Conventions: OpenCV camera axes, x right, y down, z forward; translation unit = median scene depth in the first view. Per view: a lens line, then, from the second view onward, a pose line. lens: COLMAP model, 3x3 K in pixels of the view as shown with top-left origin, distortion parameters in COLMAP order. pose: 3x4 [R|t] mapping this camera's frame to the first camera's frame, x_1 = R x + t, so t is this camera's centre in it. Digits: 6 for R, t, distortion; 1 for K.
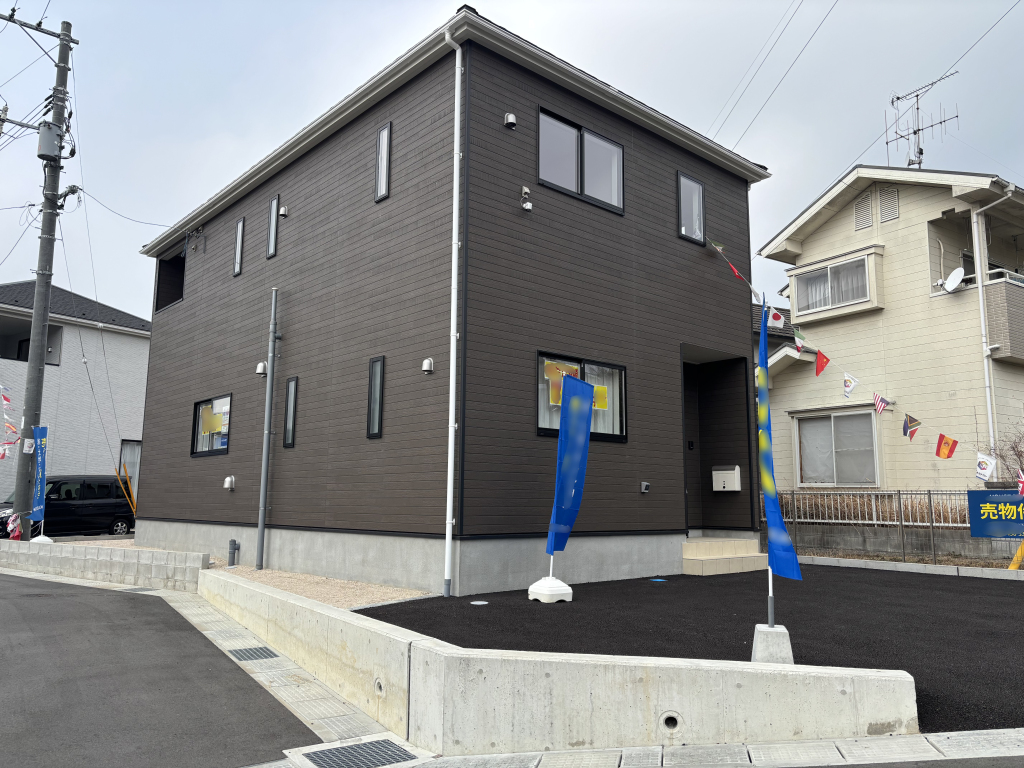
lens RADIAL K [[775.0, 0, 516.9], [0, 775.0, 380.5], [0, 0, 1]] dist [0.065863, -0.088831]
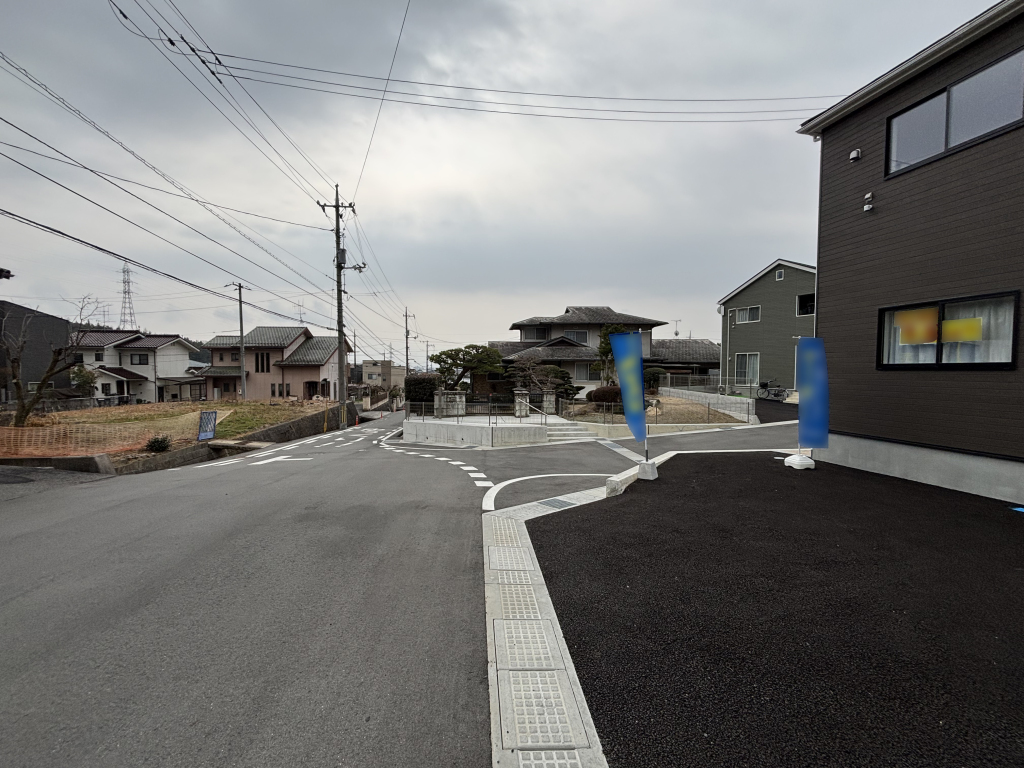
lens RADIAL K [[410.1, 0, 504.6], [0, 410.1, 386.1], [0, 0, 1]] dist [-0.000724, 0.000108]
pose [[-0.487800, 0.025502, -0.872583, 0.949090], [0.127235, 0.990976, -0.042166, 0.041998], [0.863633, -0.131591, -0.486643, 0.717910]]
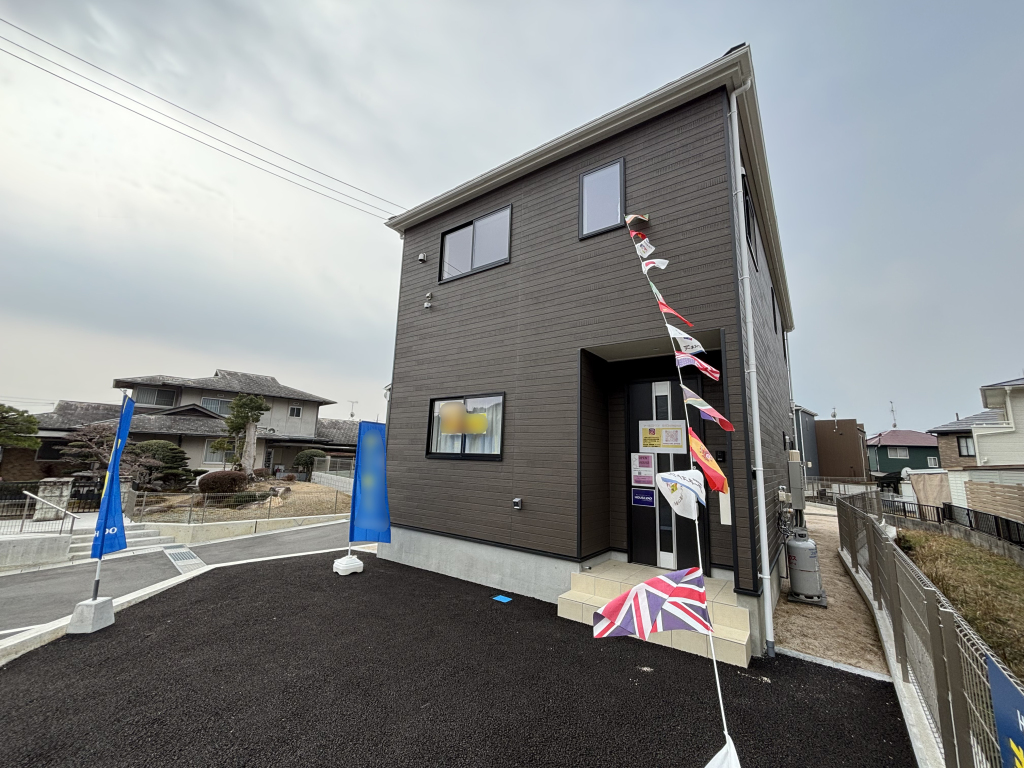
lens RADIAL K [[413.6, 0, 512.0], [0, 413.6, 384.0], [0, 0, 1]] dist [-0.000999, 0.000226]
pose [[0.204612, -0.174054, -0.963244, 0.762033], [0.116691, 0.981383, -0.152545, 0.066662], [0.971863, -0.081189, 0.221113, 0.927647]]
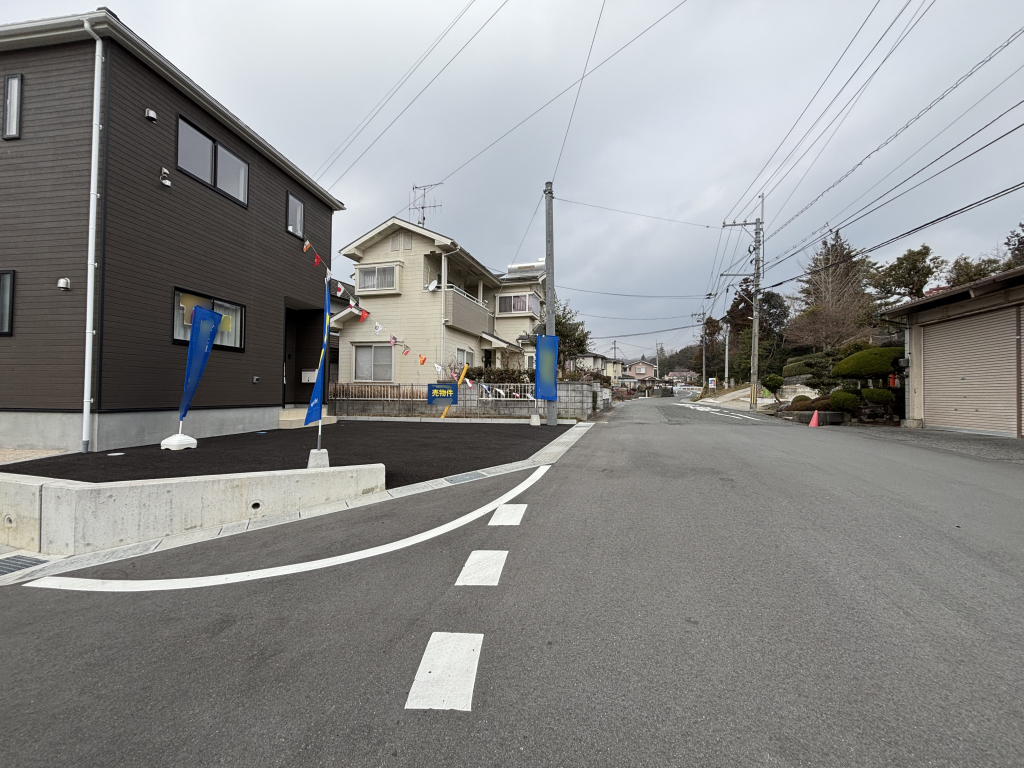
lens RADIAL K [[413.6, 0, 512.0], [0, 413.6, 384.0], [0, 0, 1]] dist [-0.000999, 0.000226]
pose [[0.768475, 0.013659, 0.639734, 0.019773], [-0.101377, 0.989744, 0.100646, 0.001080], [-0.631798, -0.142198, 0.761978, -0.032894]]
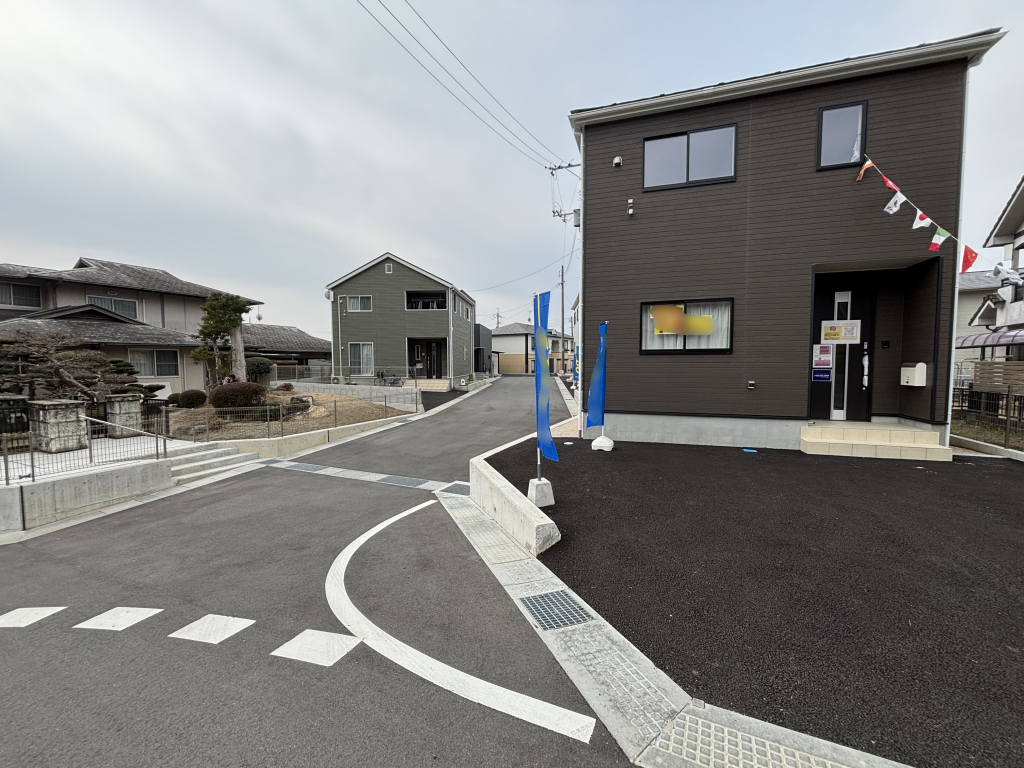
lens RADIAL K [[413.6, 0, 512.0], [0, 413.6, 384.0], [0, 0, 1]] dist [-0.000999, 0.000226]
pose [[0.498092, 0.037230, -0.866325, 0.617344], [0.139461, 0.982632, 0.122411, -0.012999], [0.855836, -0.181790, 0.484249, 0.298230]]
